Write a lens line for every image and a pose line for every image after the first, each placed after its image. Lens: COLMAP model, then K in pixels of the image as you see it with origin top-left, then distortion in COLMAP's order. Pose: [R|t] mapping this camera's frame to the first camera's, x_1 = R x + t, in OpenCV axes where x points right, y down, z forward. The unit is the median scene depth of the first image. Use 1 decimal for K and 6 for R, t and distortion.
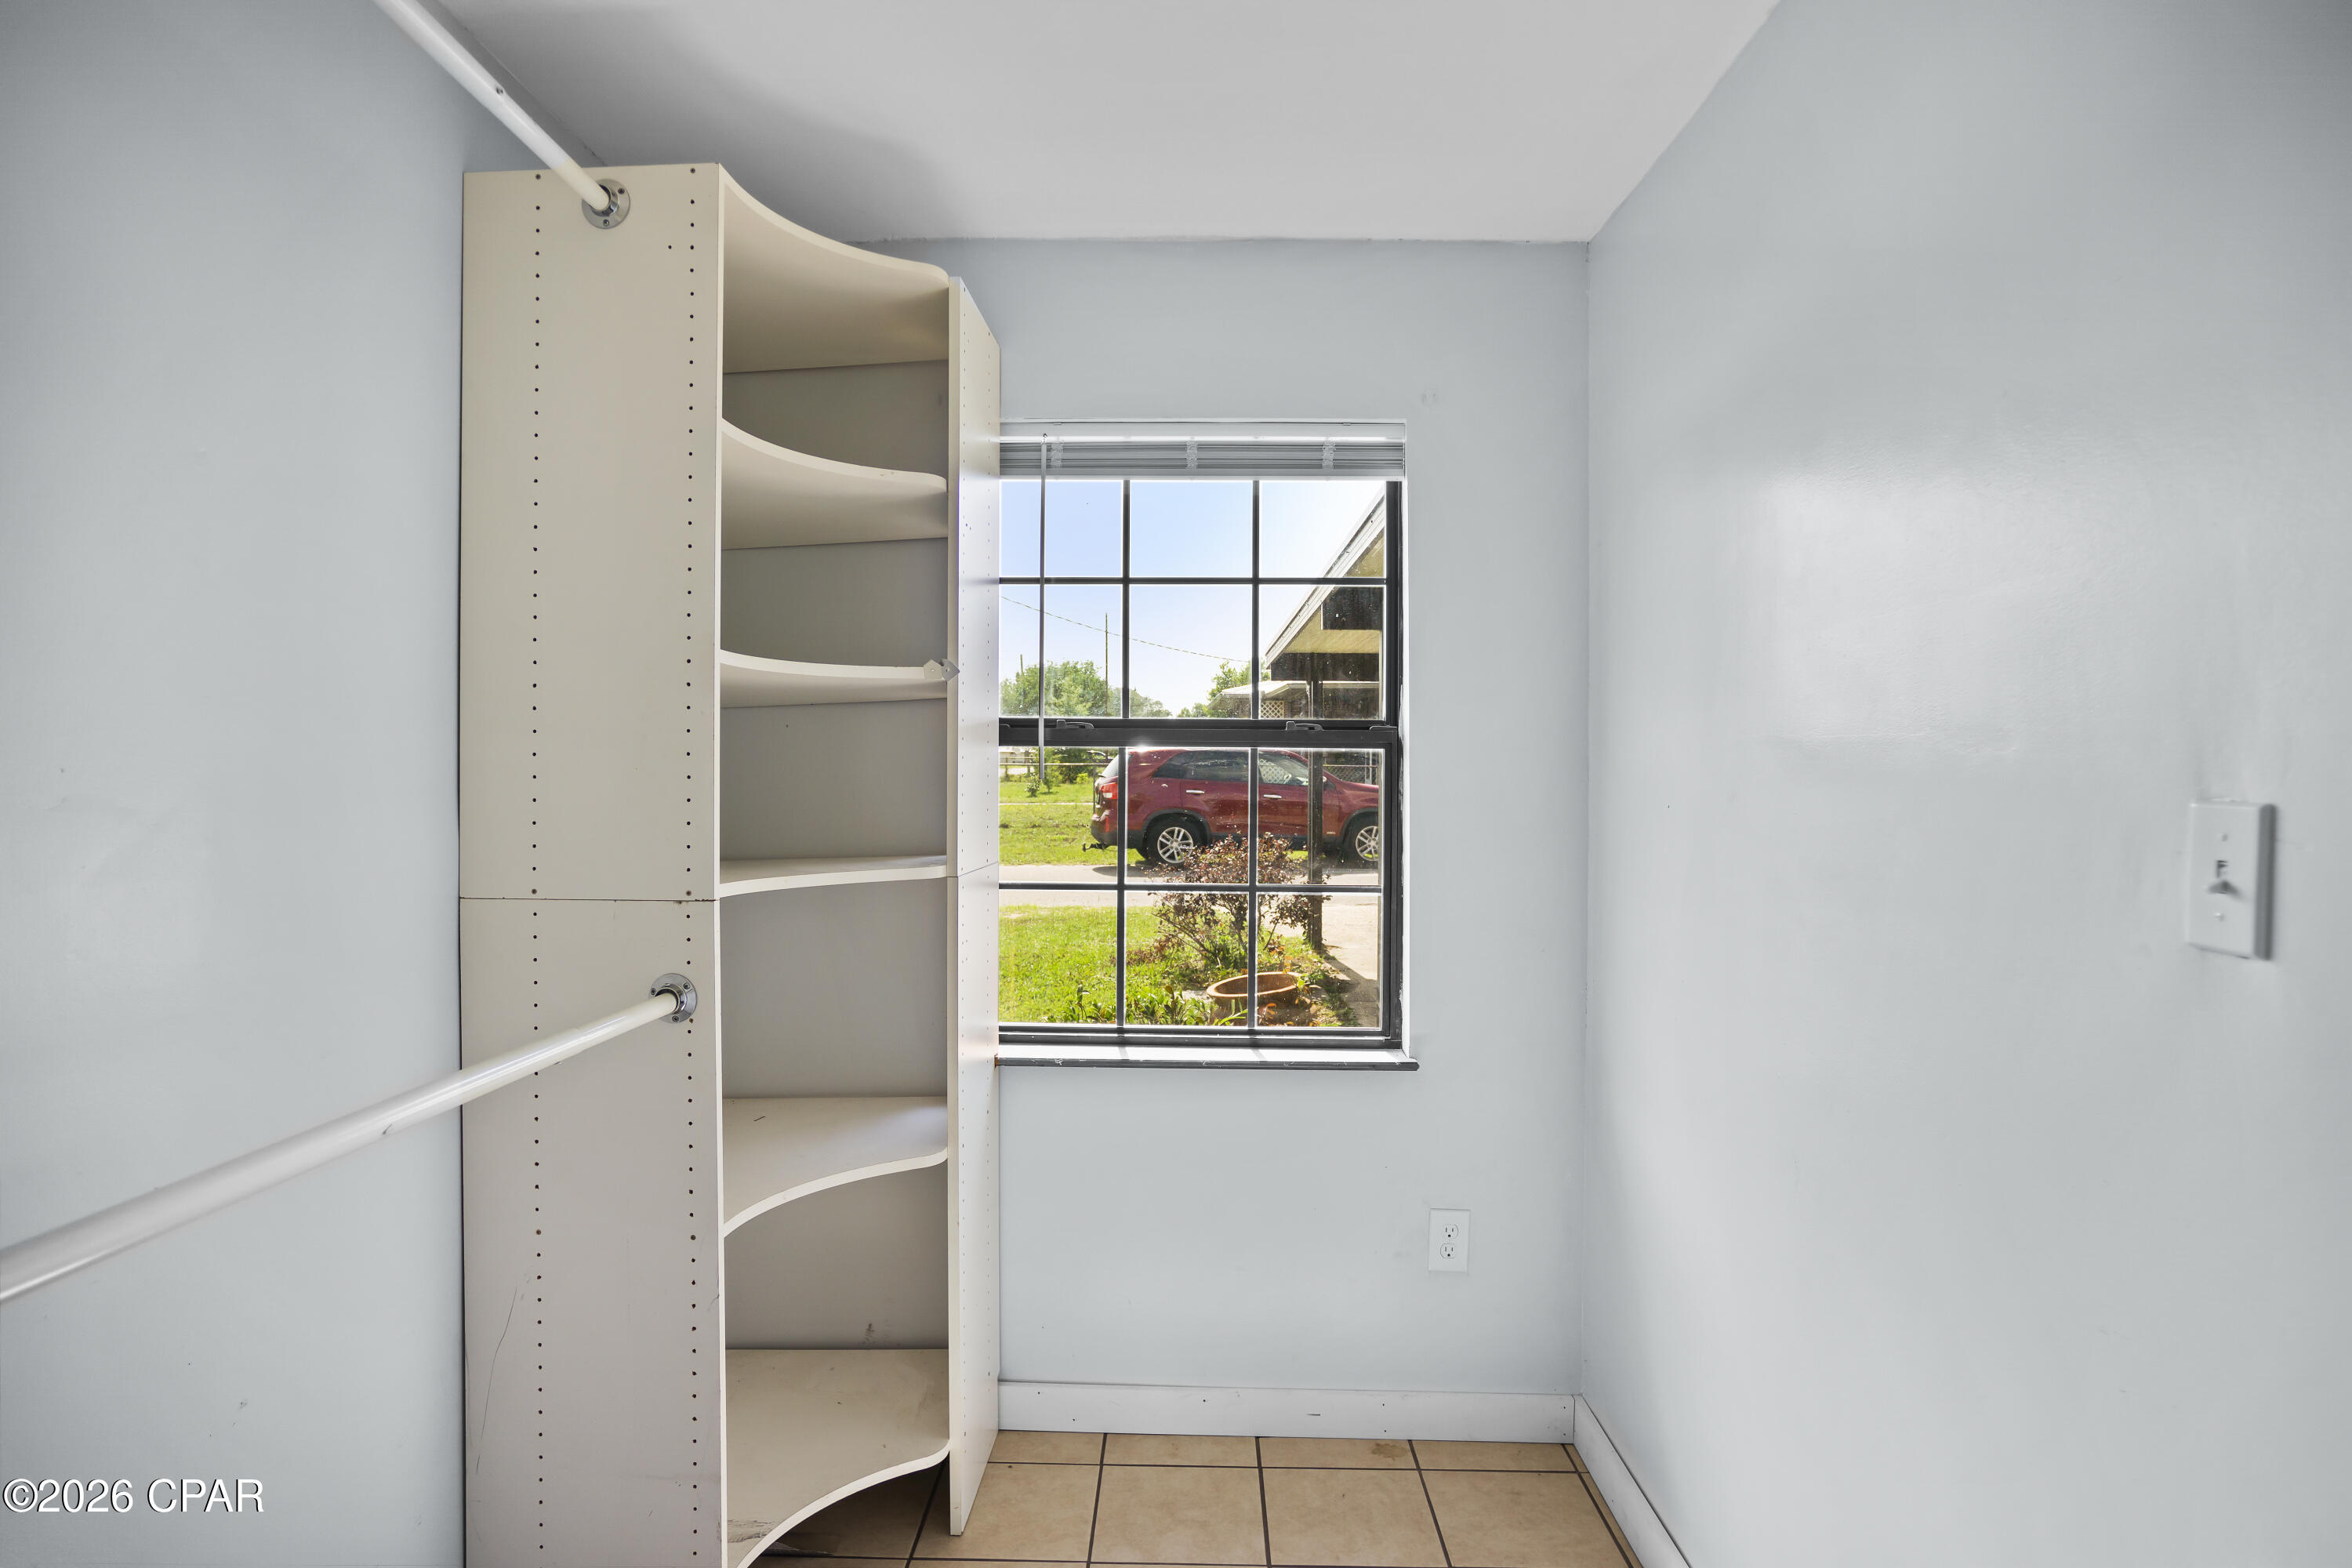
lens RADIAL K [[1275.7, 0, 1165.3], [0, 1275.7, 775.2], [0, 0, 1]] dist [-0.067257, 0.045544]
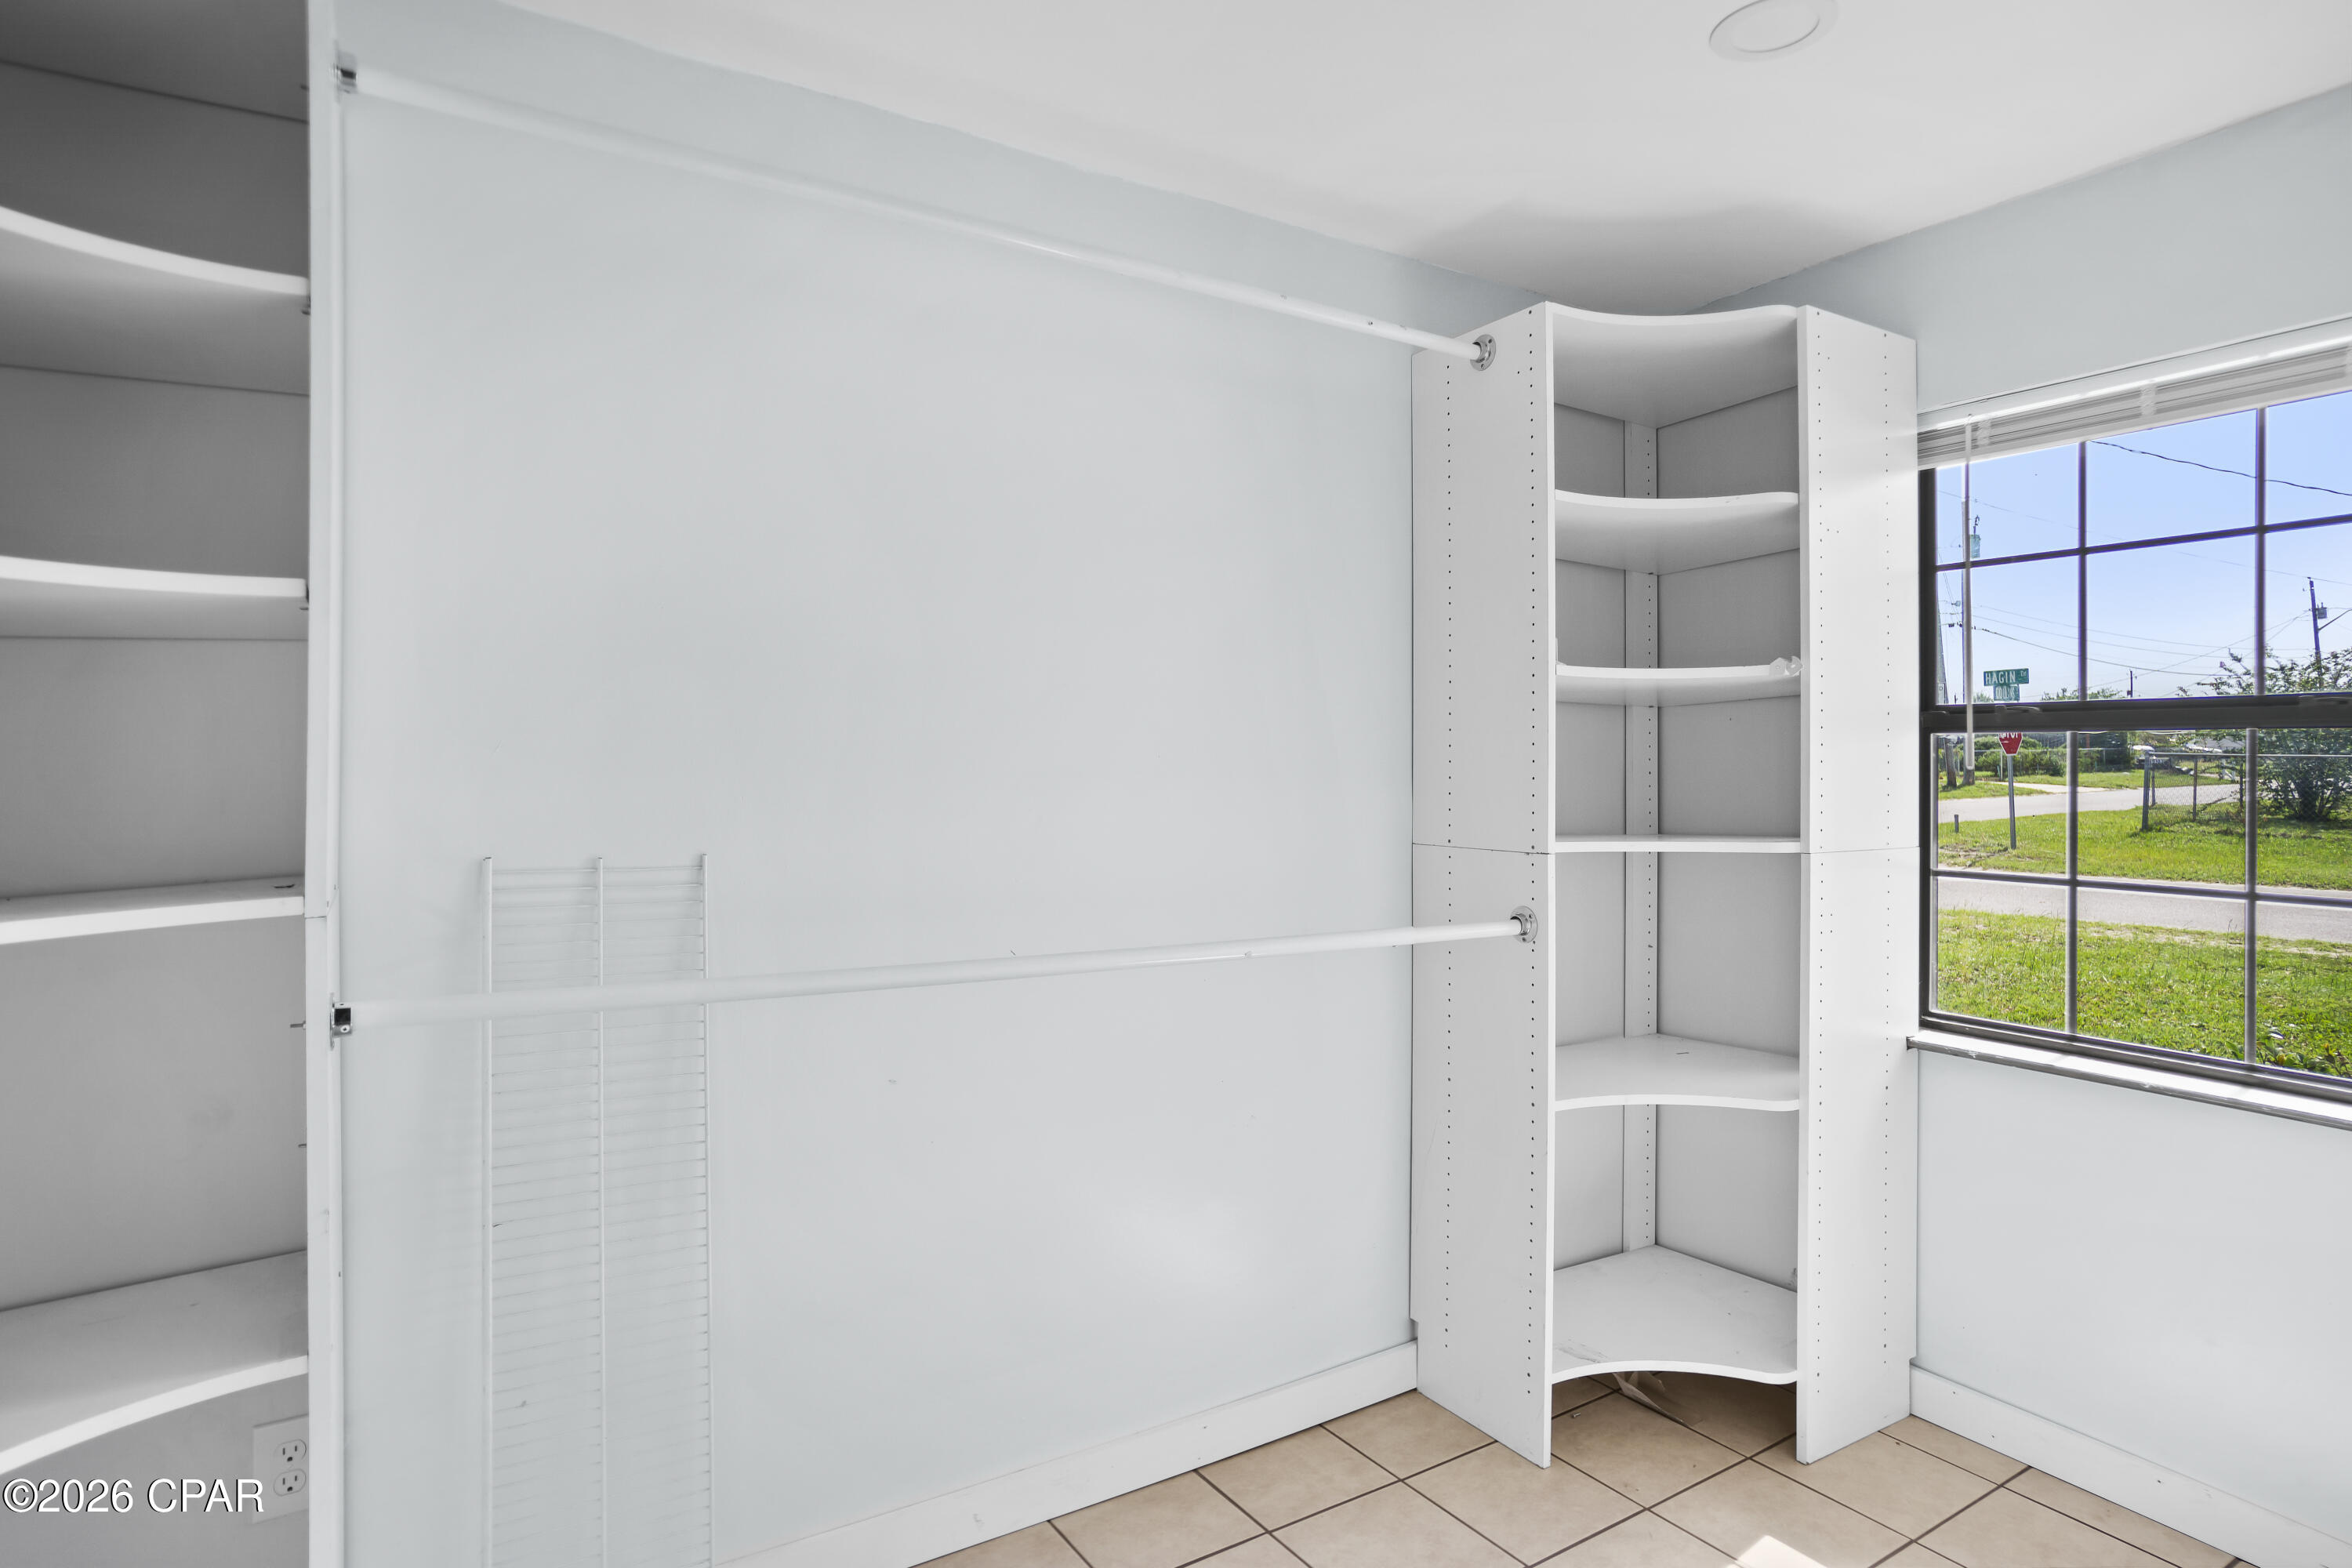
lens RADIAL K [[1267.7, 0, 1180.9], [0, 1267.7, 756.7], [0, 0, 1]] dist [-0.047931, 0.027588]
pose [[0.551810, -0.005948, -0.833948, 0.438353], [-0.003492, 0.999949, -0.009443, 0.008603], [0.833962, 0.008123, 0.551762, -0.046645]]
